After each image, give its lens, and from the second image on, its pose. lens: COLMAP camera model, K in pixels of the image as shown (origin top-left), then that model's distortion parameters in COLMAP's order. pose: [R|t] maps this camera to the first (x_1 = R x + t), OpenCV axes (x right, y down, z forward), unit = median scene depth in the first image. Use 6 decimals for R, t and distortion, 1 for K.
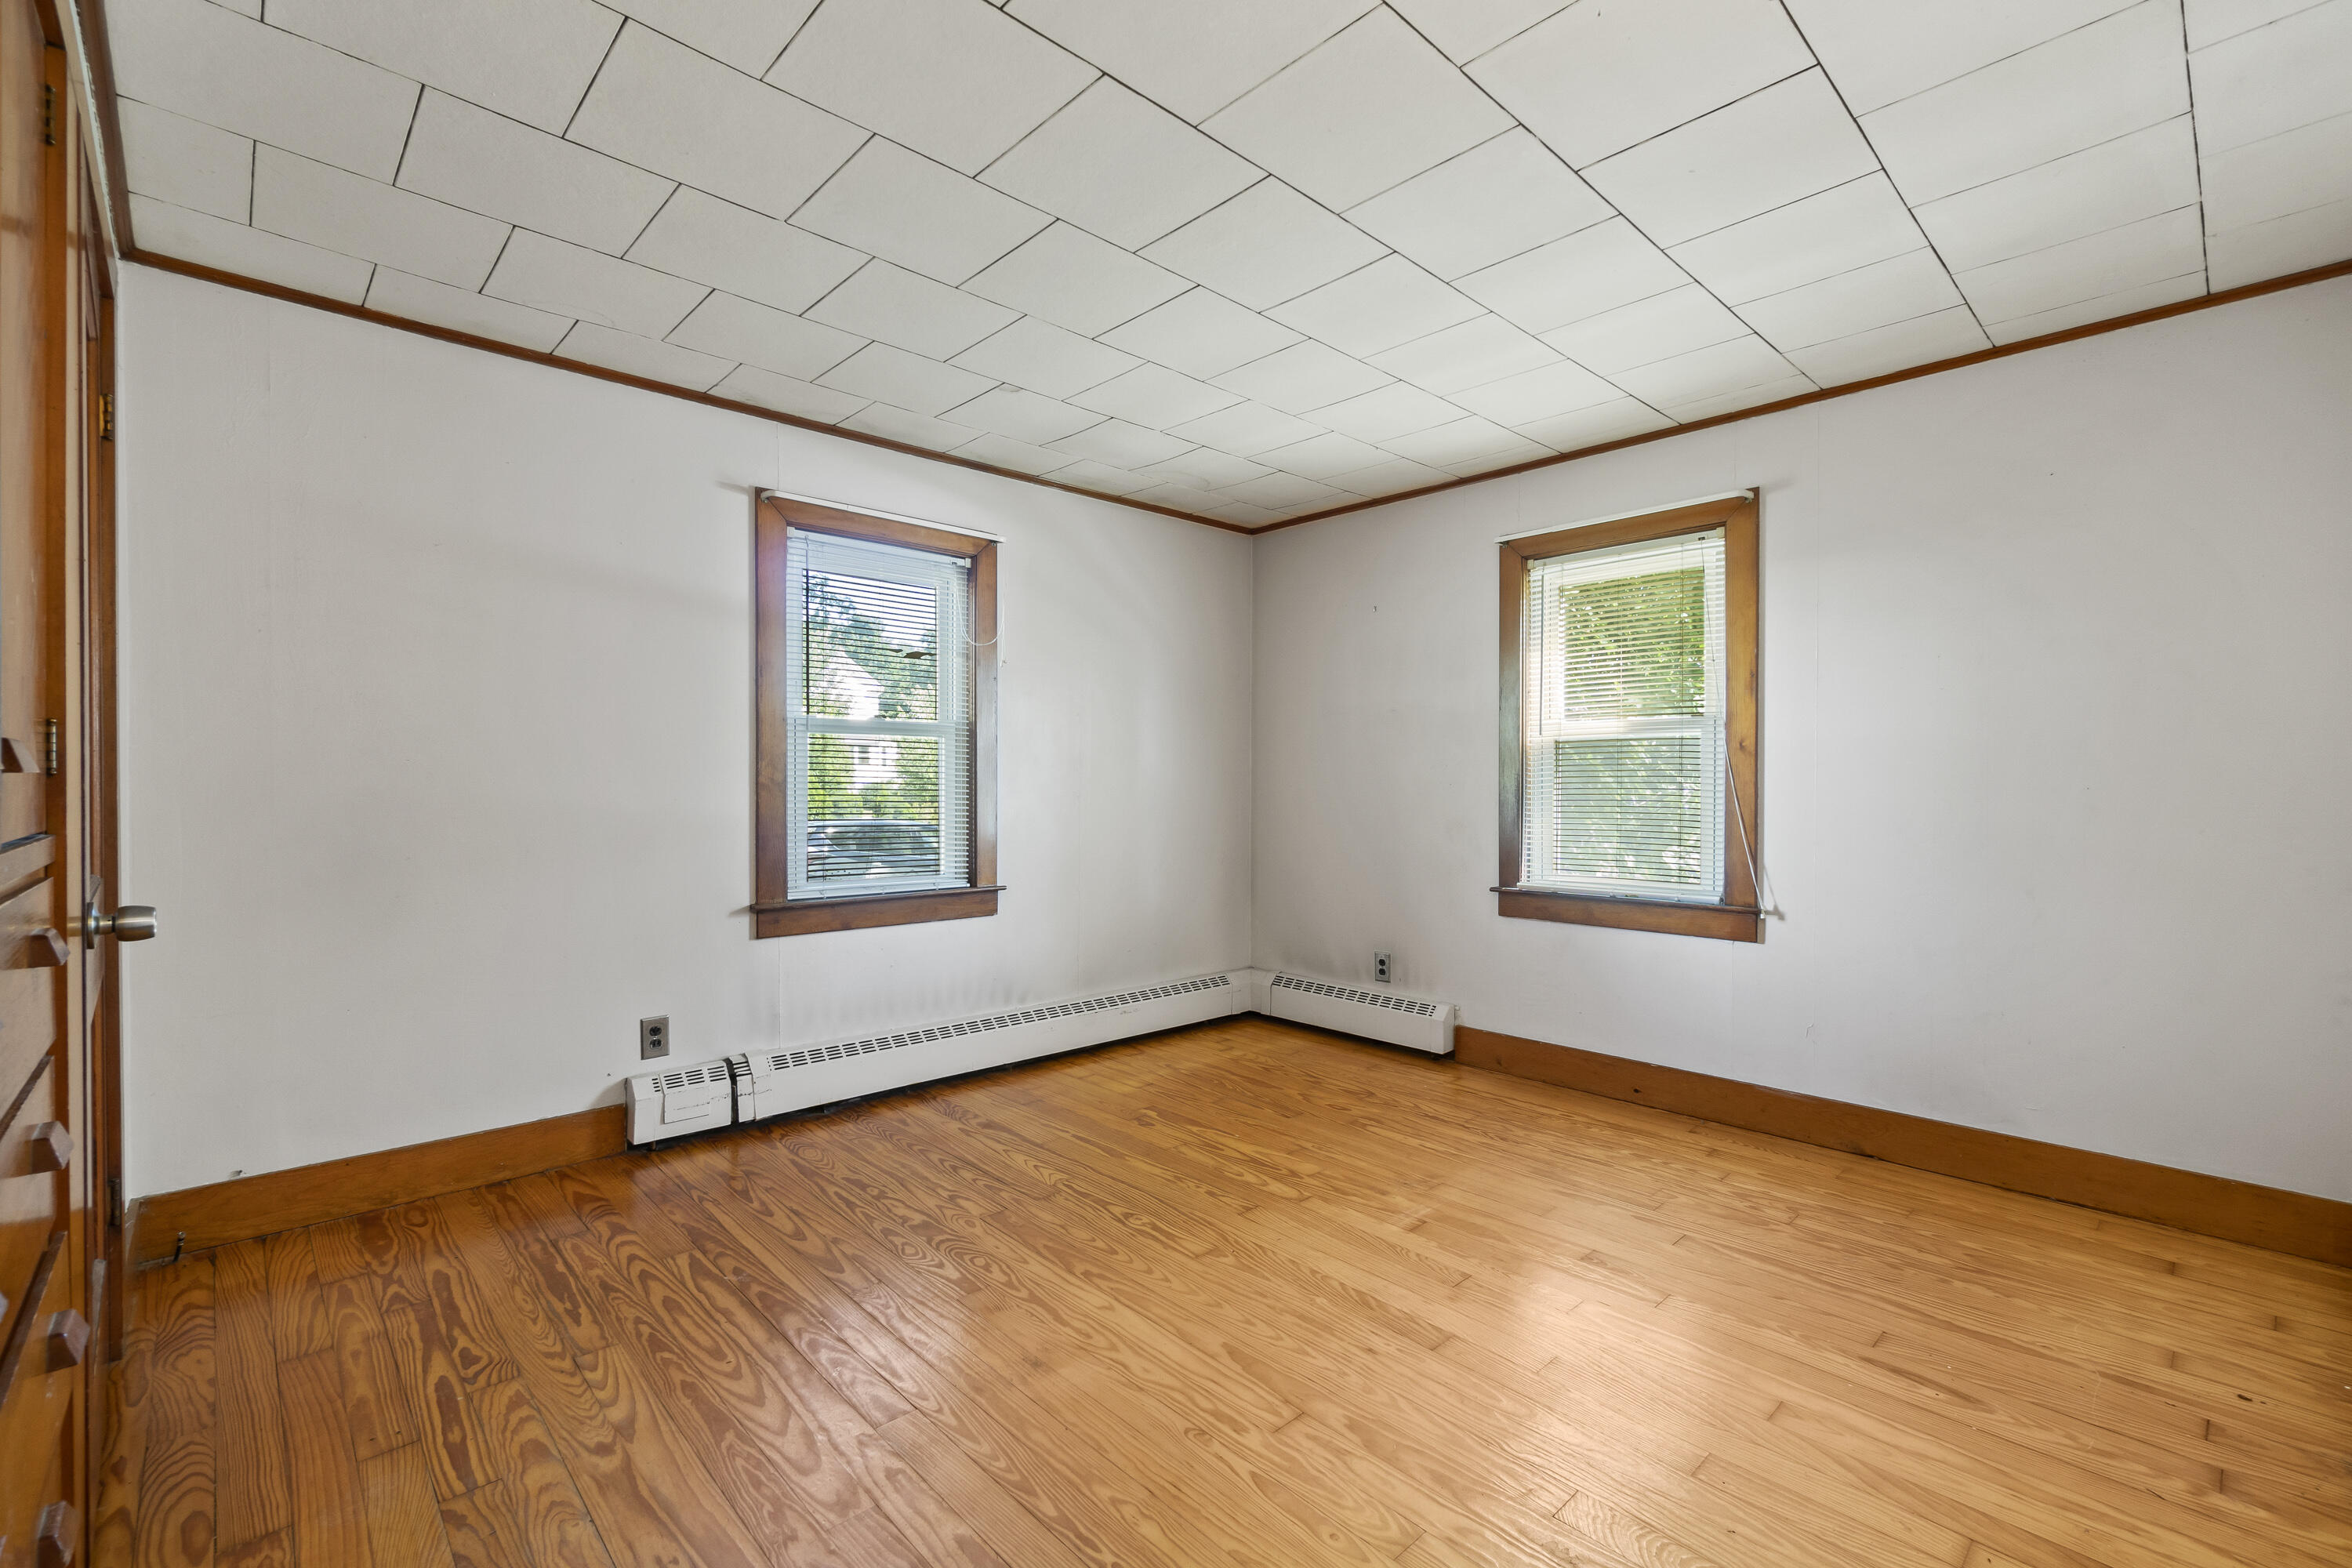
lens RADIAL K [[1021.6, 0, 1183.9], [0, 1021.6, 782.6], [0, 0, 1]] dist [-0.004862, 0.000397]
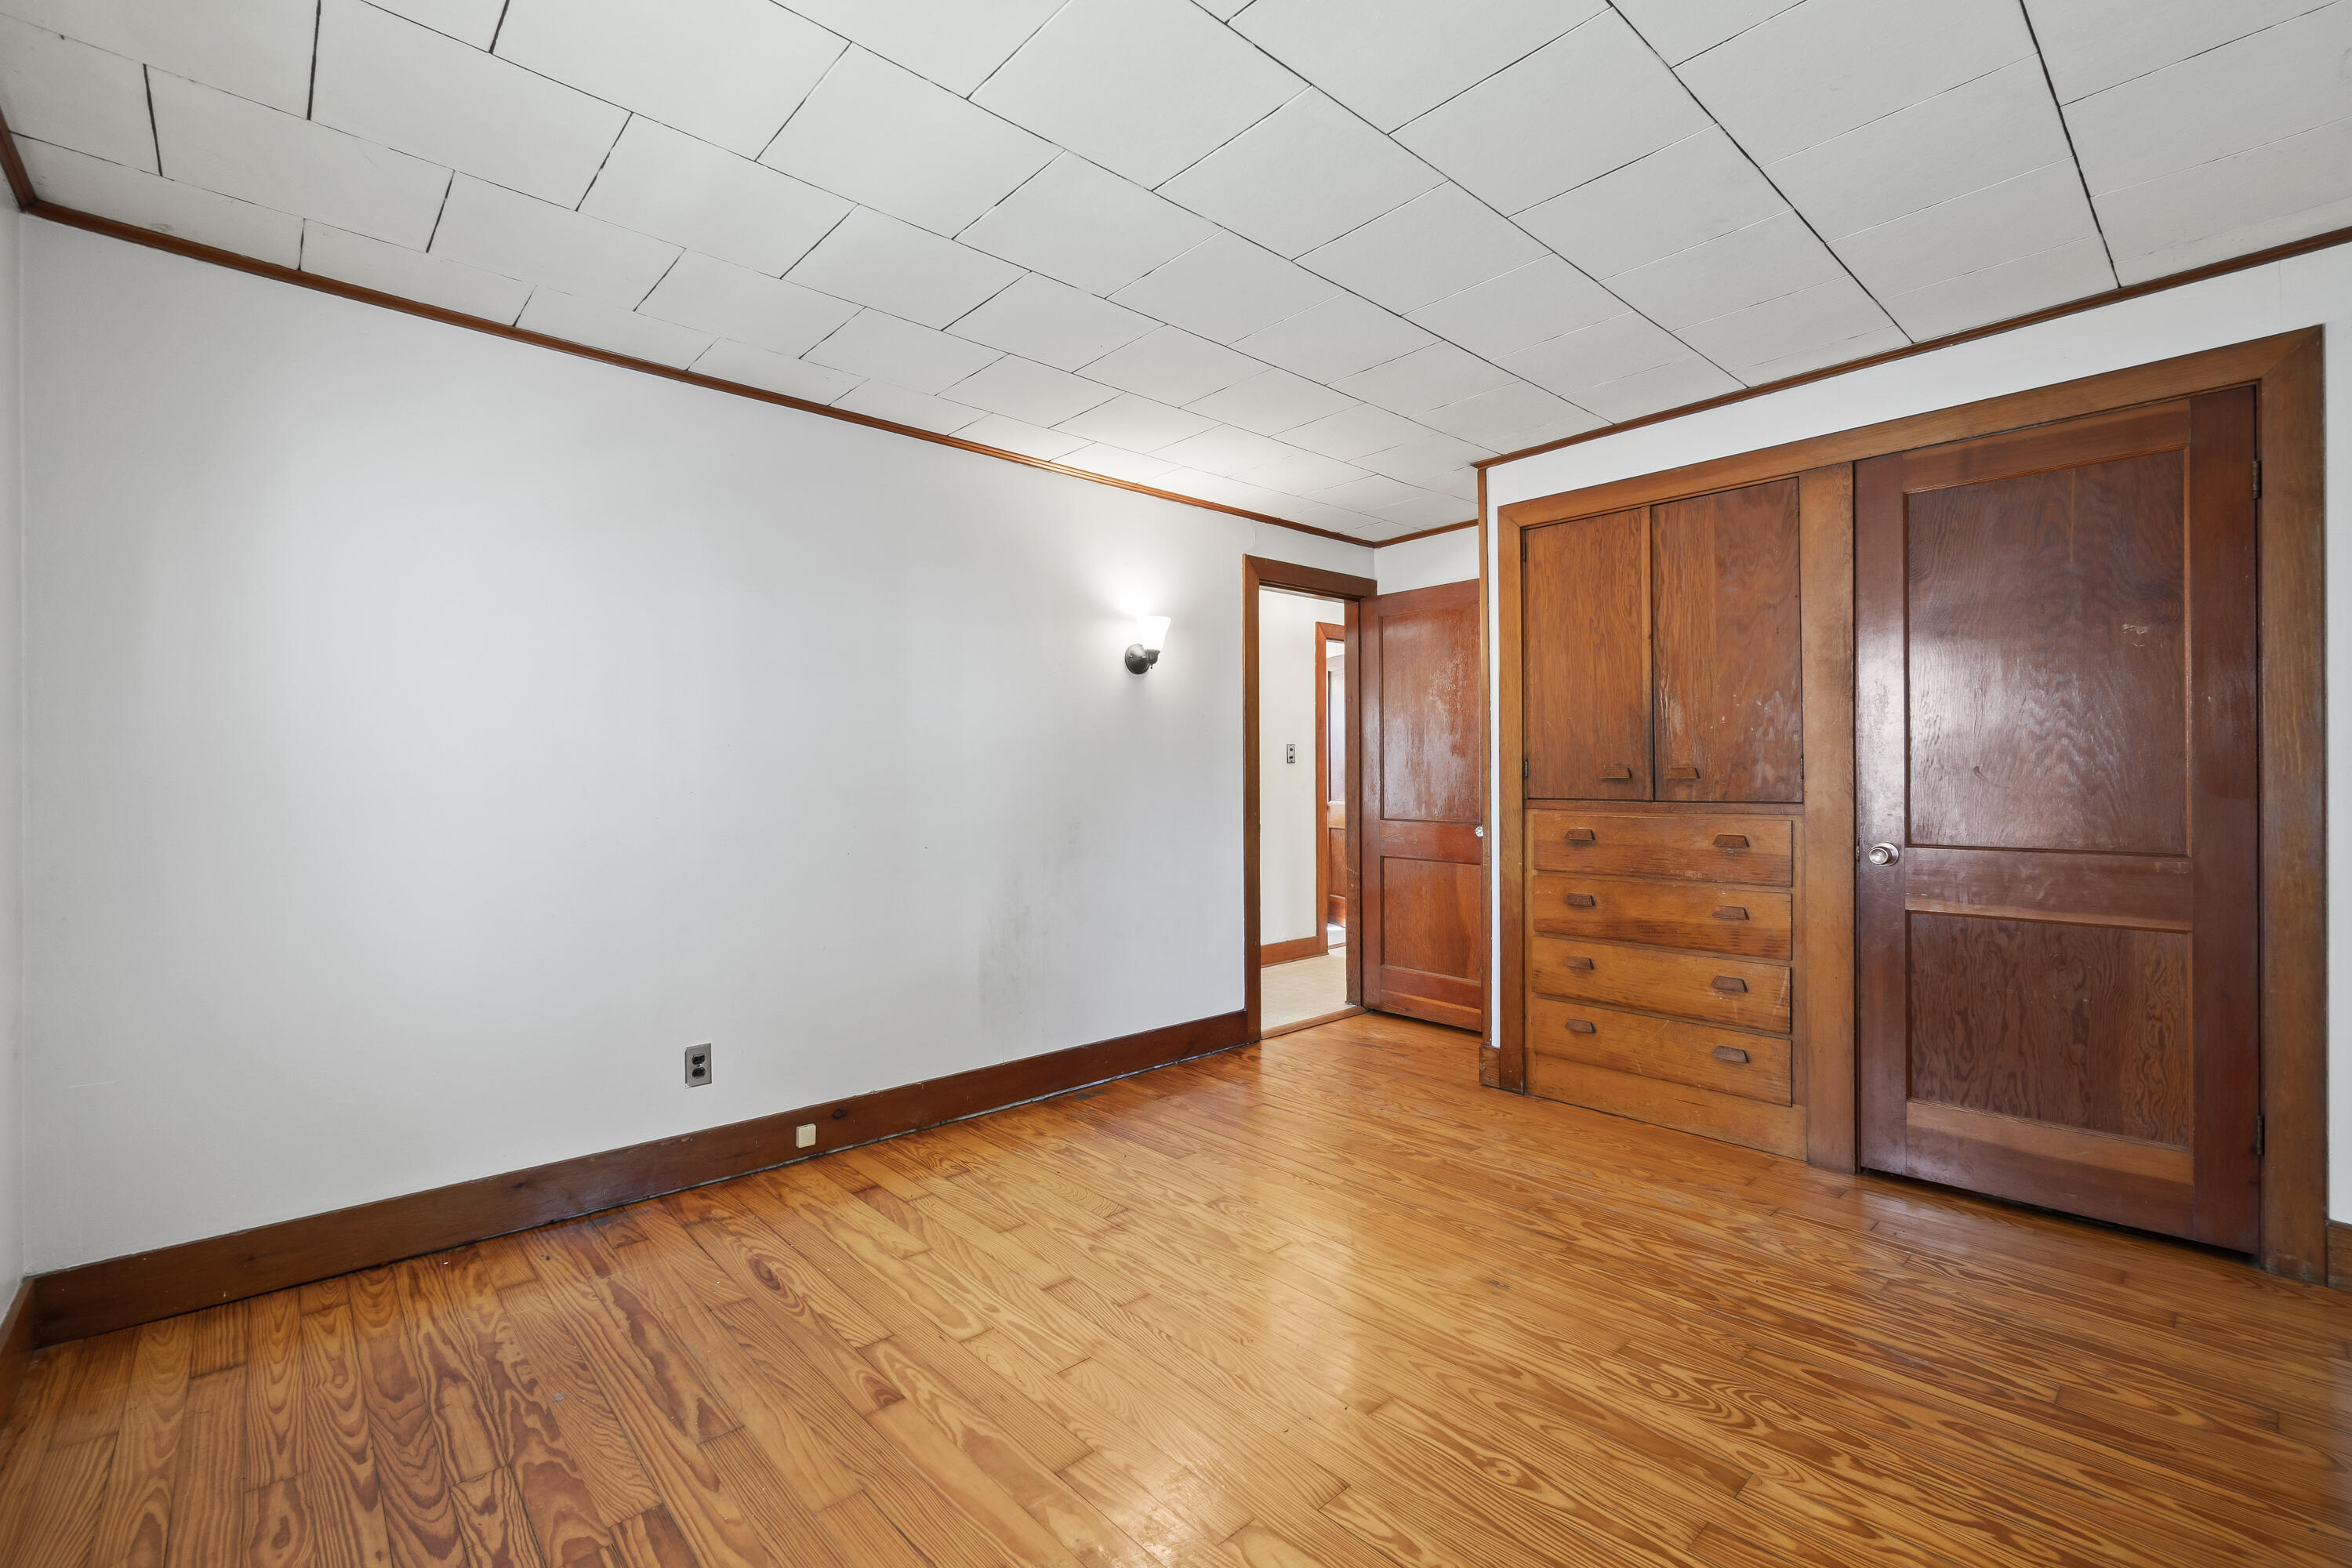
lens RADIAL K [[1021.6, 0, 1173.4], [0, 1021.6, 785.2], [0, 0, 1]] dist [-0.004862, 0.000397]
pose [[-0.999778, 0.001177, 0.021019, 0.178444], [0.001420, 0.999932, 0.011547, -0.014515], [-0.021004, 0.011575, -0.999712, 1.950454]]
